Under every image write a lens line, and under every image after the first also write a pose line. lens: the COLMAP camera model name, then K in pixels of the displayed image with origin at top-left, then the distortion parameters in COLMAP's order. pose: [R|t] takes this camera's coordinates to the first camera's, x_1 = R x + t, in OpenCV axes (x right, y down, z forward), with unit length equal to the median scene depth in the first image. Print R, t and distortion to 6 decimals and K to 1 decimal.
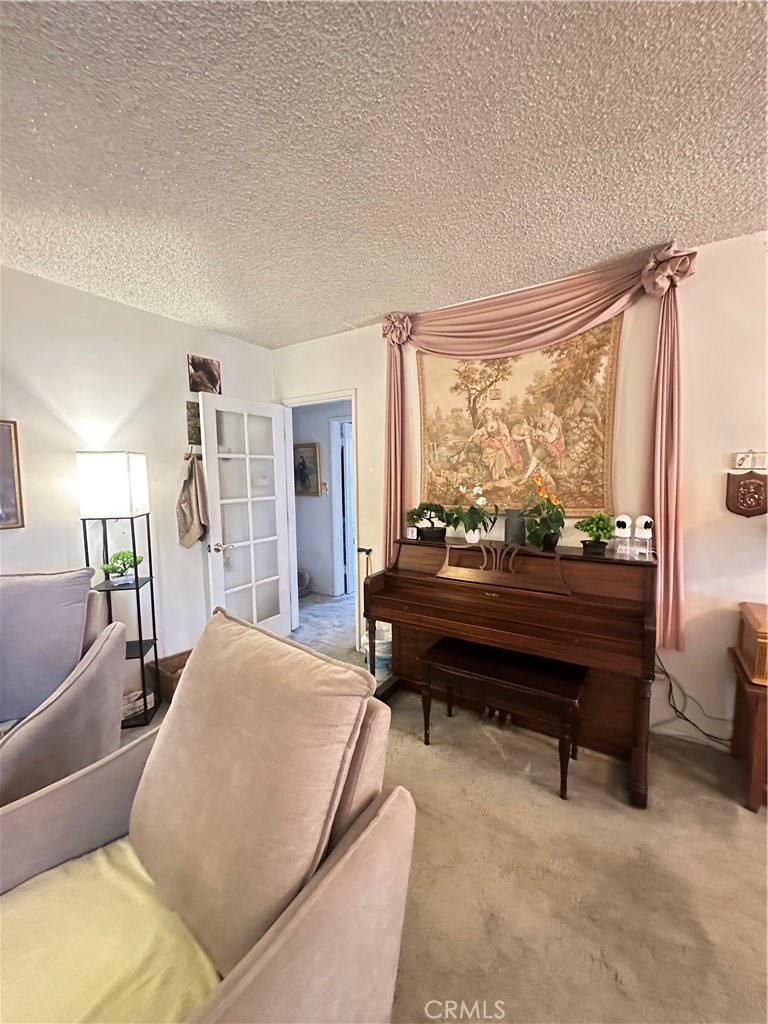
lens RADIAL K [[410.7, 0, 382.3], [0, 410.7, 510.5], [0, 0, 1]] dist [-0.001434, -0.000189]
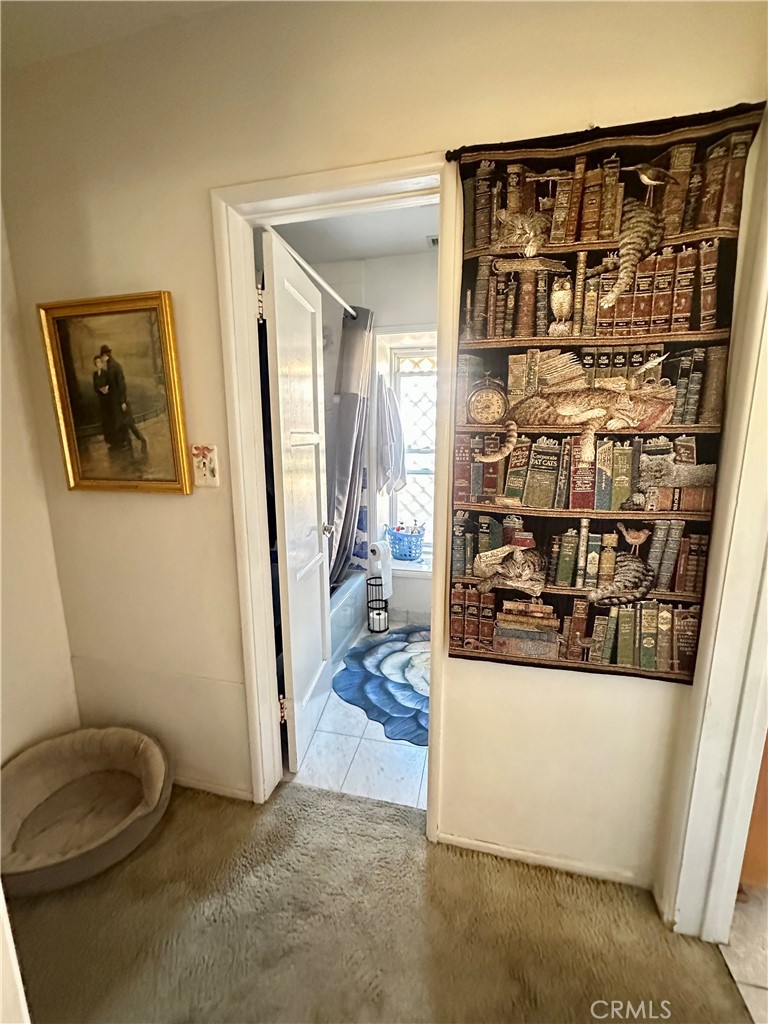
lens RADIAL K [[410.7, 0, 384.2], [0, 410.7, 518.1], [0, 0, 1]] dist [-0.001434, -0.000189]
pose [[0.946240, -0.044598, 0.320377, -0.114298], [0.015503, 0.995564, 0.092797, -0.042179], [-0.323094, -0.082841, 0.942734, 0.682629]]
